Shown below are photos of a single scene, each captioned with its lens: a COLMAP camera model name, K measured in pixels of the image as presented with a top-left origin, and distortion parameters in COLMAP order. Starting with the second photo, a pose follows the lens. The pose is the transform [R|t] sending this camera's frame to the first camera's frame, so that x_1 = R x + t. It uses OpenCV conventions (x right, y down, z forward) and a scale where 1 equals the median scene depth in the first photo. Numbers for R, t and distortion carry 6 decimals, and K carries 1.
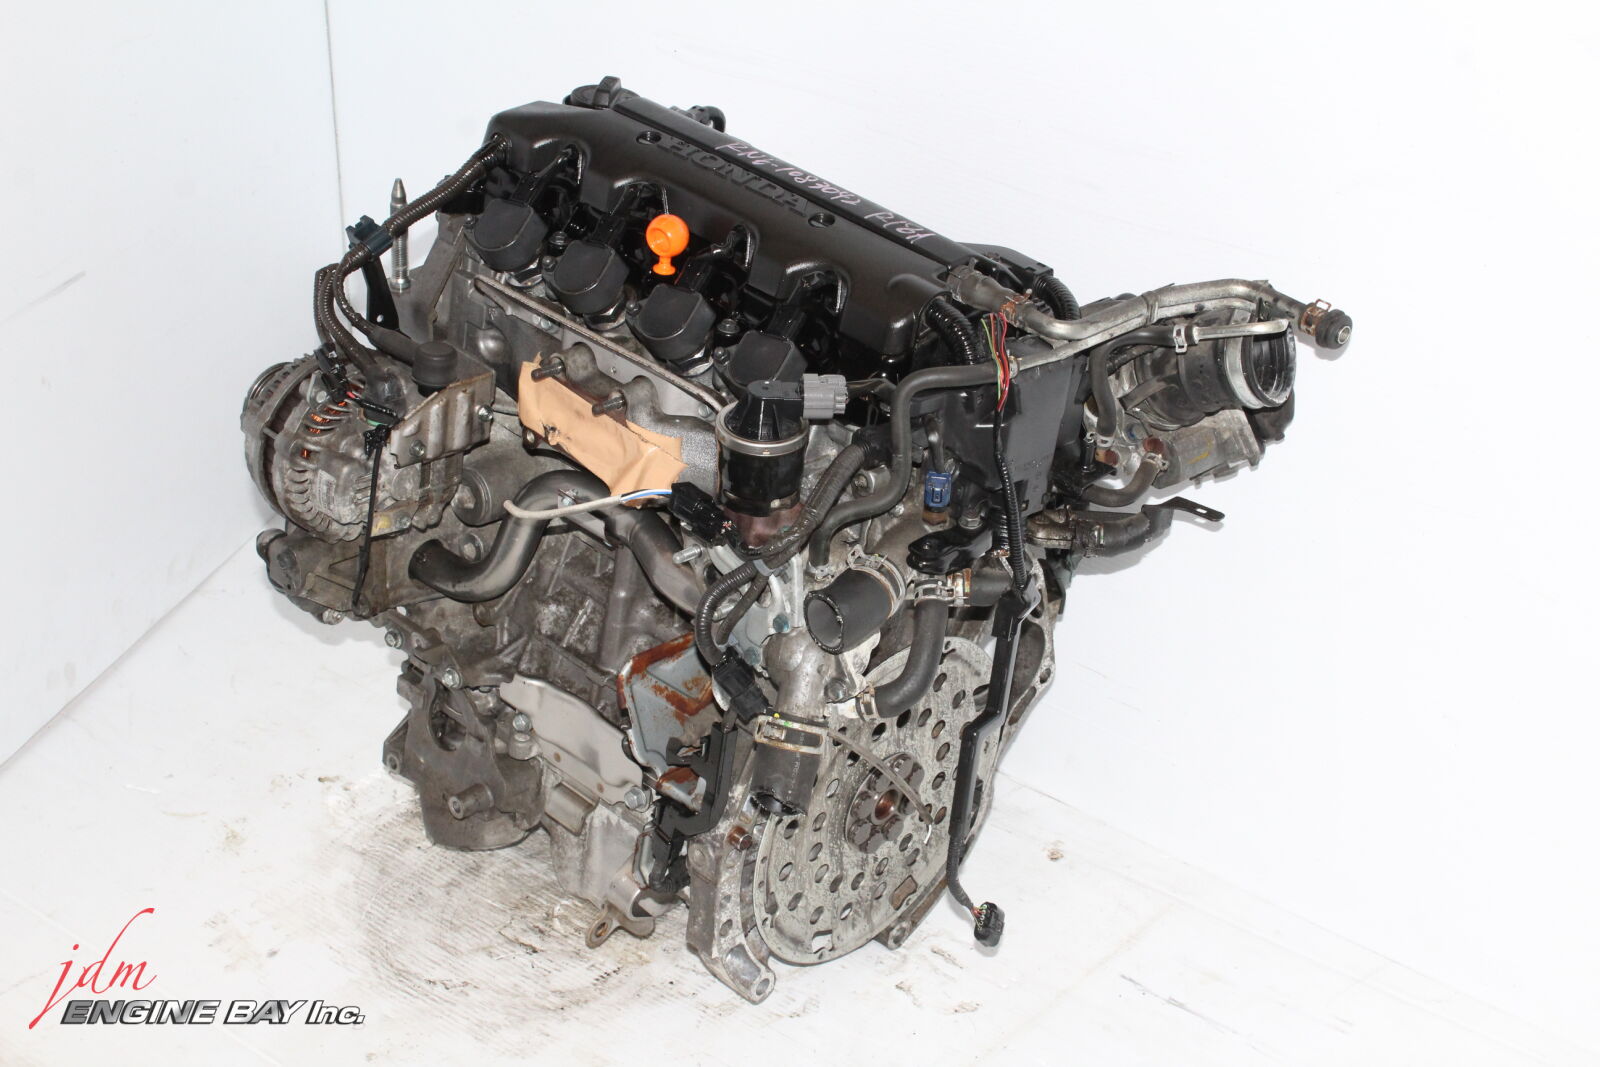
lens RADIAL K [[2531.7, 0, 800.0], [0, 2531.7, 533.5], [0, 0, 1]] dist [0.009297, 0.020716]
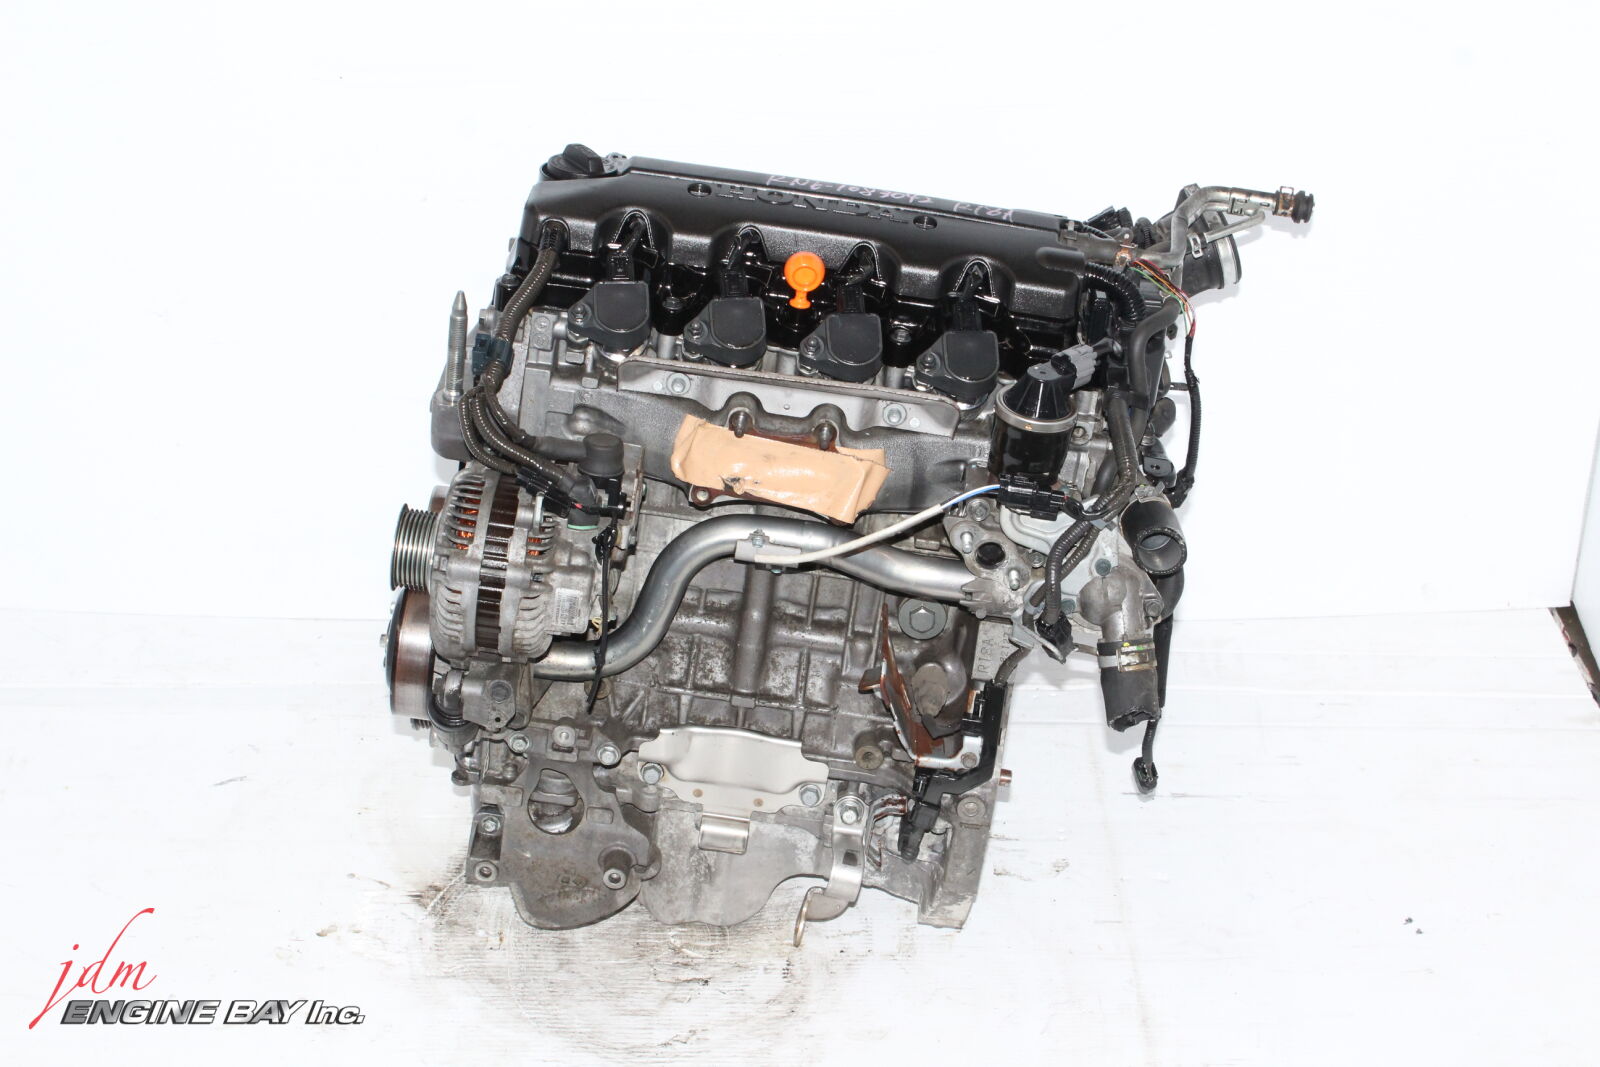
lens RADIAL K [[2531.7, 0, 800.0], [0, 2531.7, 533.5], [0, 0, 1]] dist [0.009297, 0.020716]
pose [[0.757367, -0.306487, 0.576594, -0.686482], [0.282008, 0.949936, 0.134513, -0.153173], [-0.588954, 0.060729, 0.805882, 0.145508]]
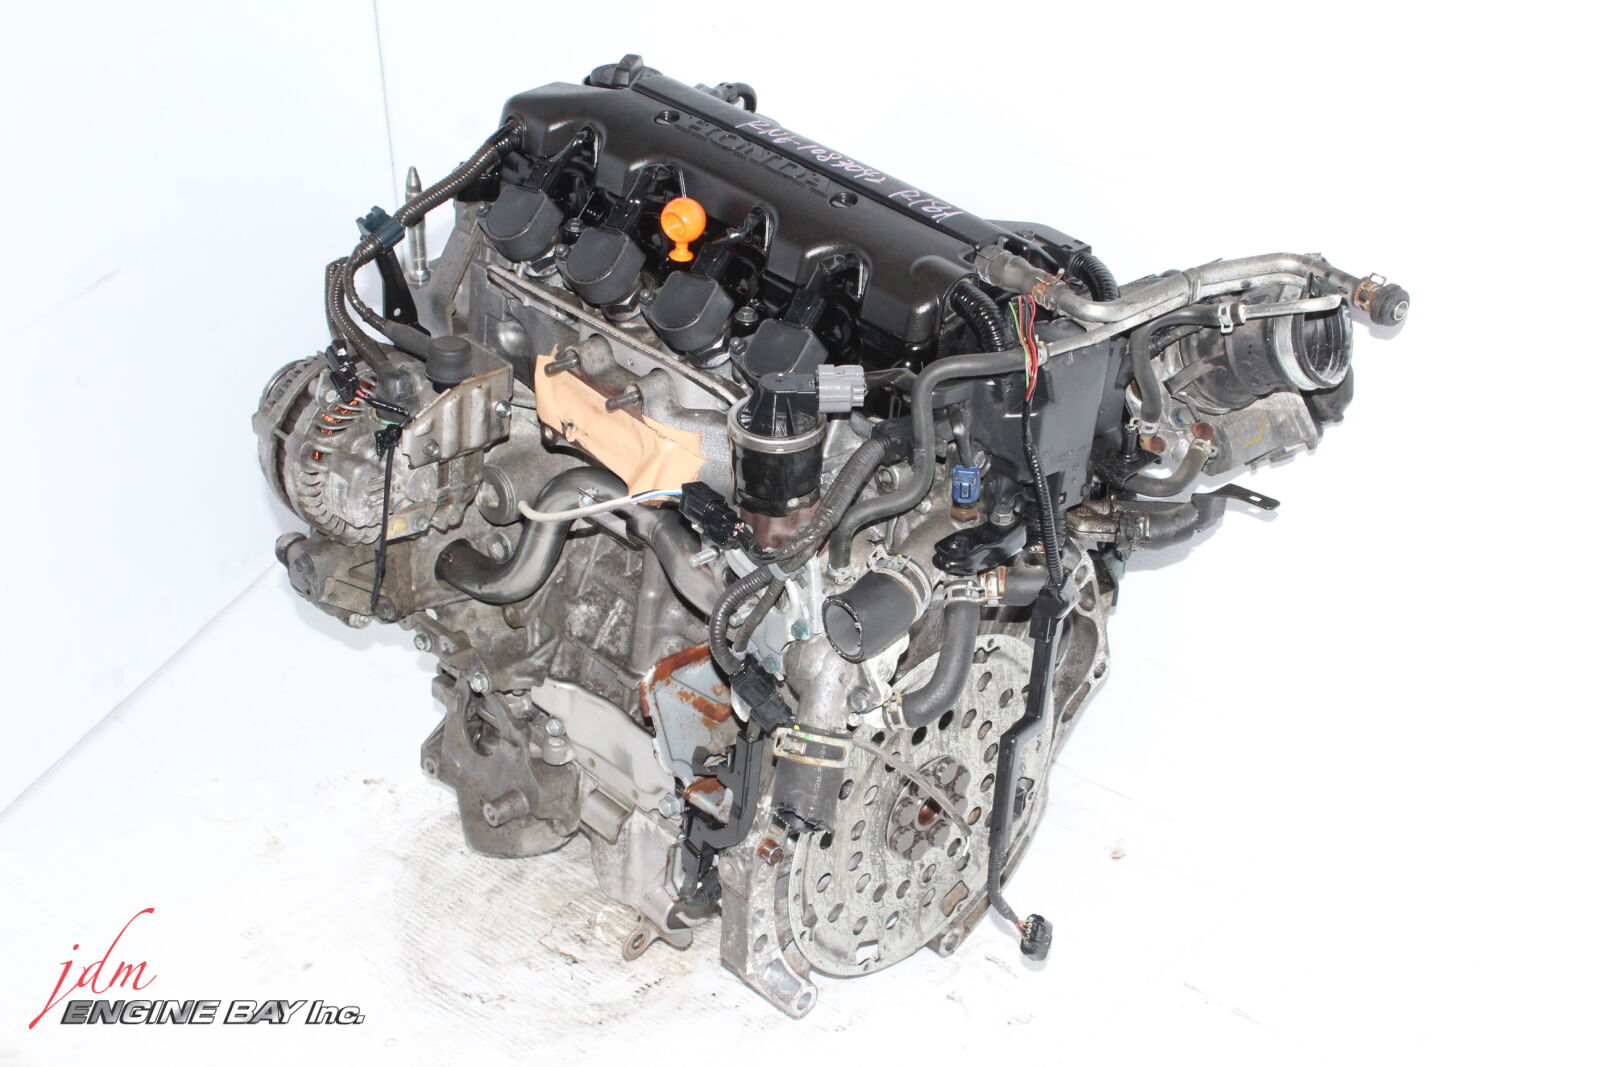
lens RADIAL K [[2442.9, 0, 800.0], [0, 2442.9, 533.5], [0, 0, 1]] dist [-0.004536, -0.010012]
pose [[0.998497, -0.016543, -0.052251, 0.036620], [0.017356, 0.999735, 0.015149, -0.012780], [0.051987, -0.016033, 0.998519, 0.082018]]
